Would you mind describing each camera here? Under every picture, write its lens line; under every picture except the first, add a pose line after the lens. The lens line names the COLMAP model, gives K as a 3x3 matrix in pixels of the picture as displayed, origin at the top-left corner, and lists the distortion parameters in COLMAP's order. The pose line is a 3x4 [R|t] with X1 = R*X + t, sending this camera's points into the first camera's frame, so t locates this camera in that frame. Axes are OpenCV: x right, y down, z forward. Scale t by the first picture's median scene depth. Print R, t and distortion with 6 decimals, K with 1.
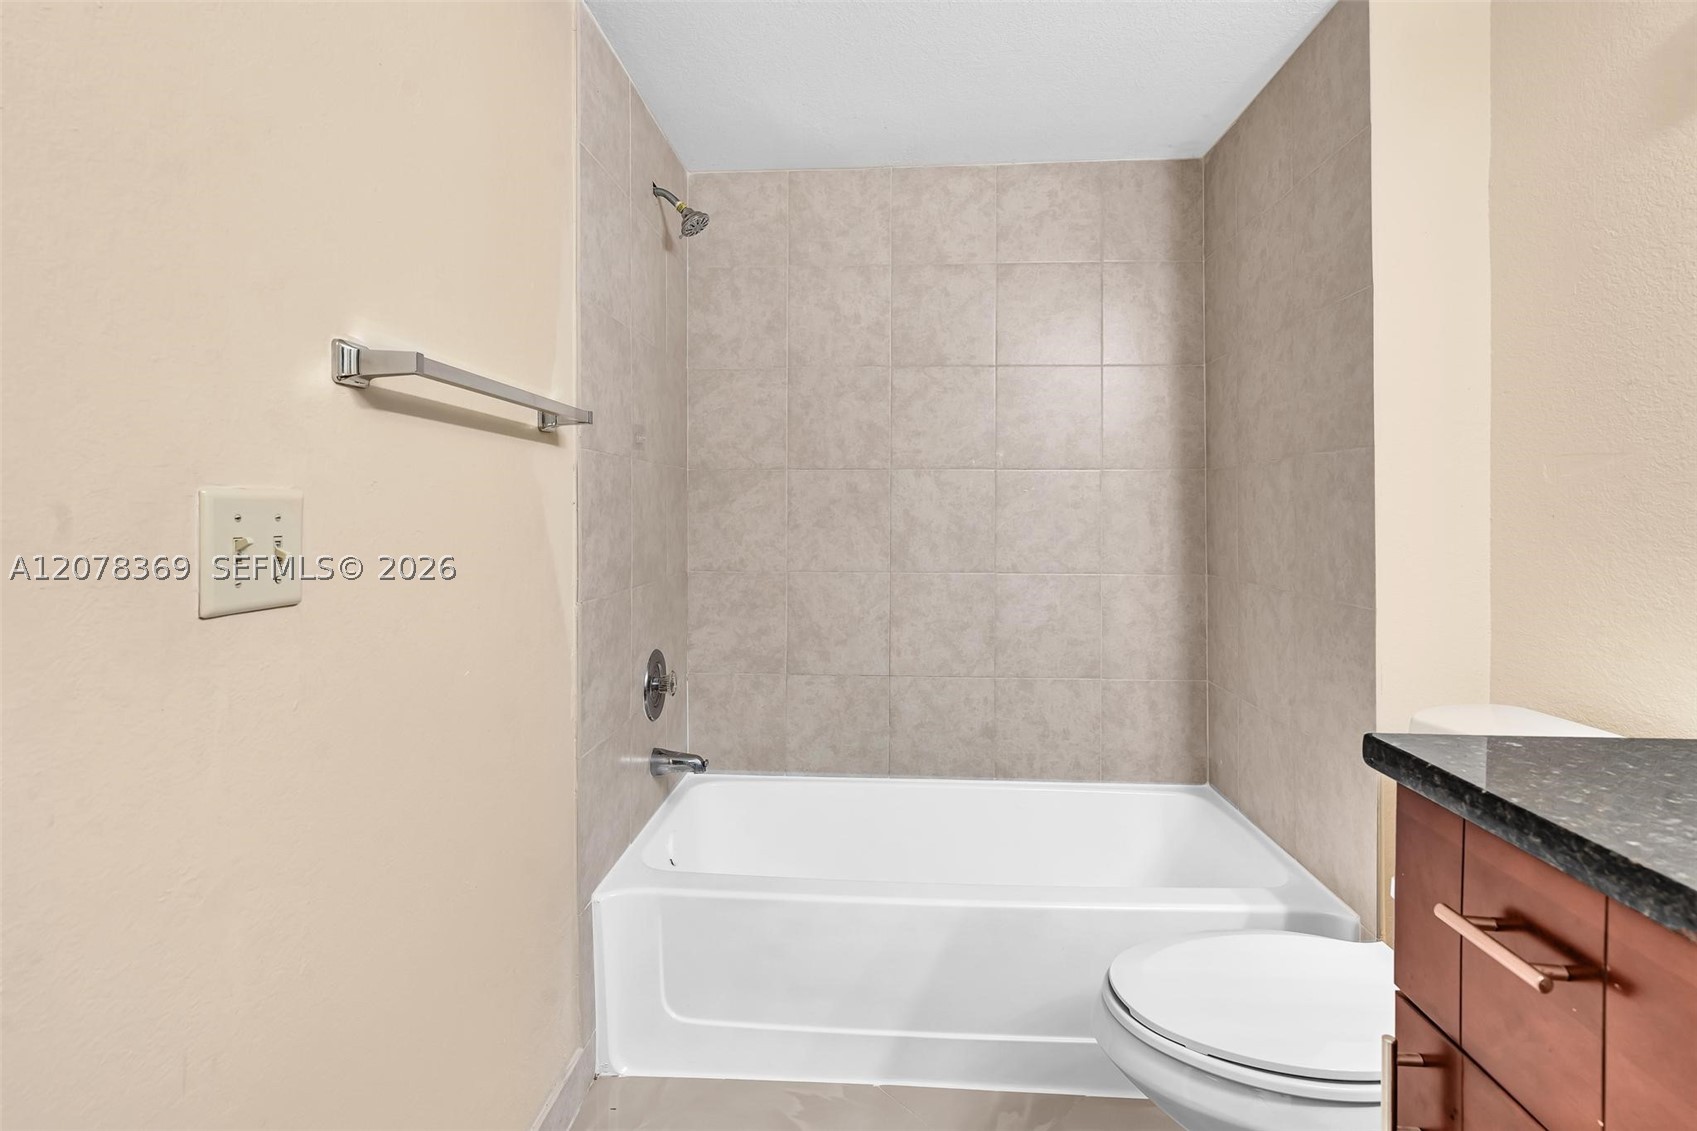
lens RADIAL K [[797.5, 0, 841.0], [0, 797.5, 509.2], [0, 0, 1]] dist [-0.004488, -0.000251]
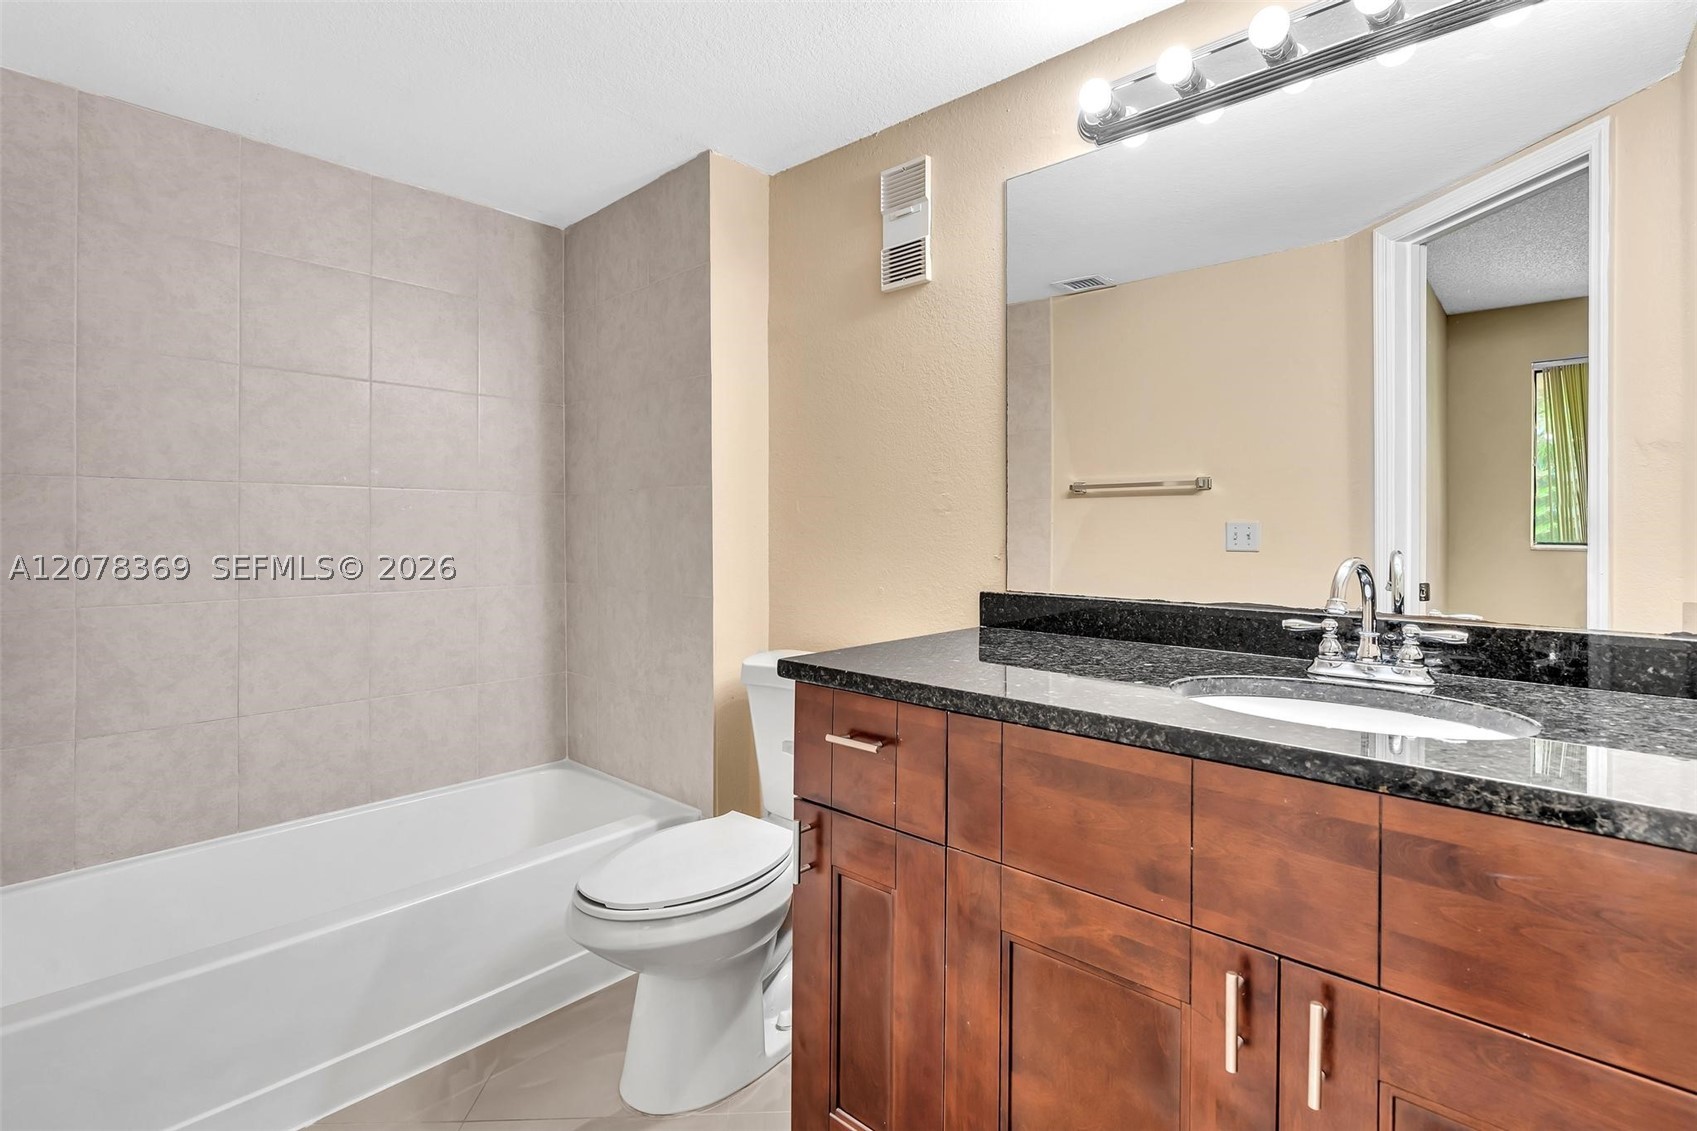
lens RADIAL K [[792.0, 0, 844.9], [0, 792.0, 546.4], [0, 0, 1]] dist [-0.001026, 0.000569]
pose [[0.632152, -0.018163, 0.774632, -0.196455], [-0.002977, 0.999661, 0.025868, -0.003827], [-0.774839, -0.018659, 0.631883, -0.069149]]
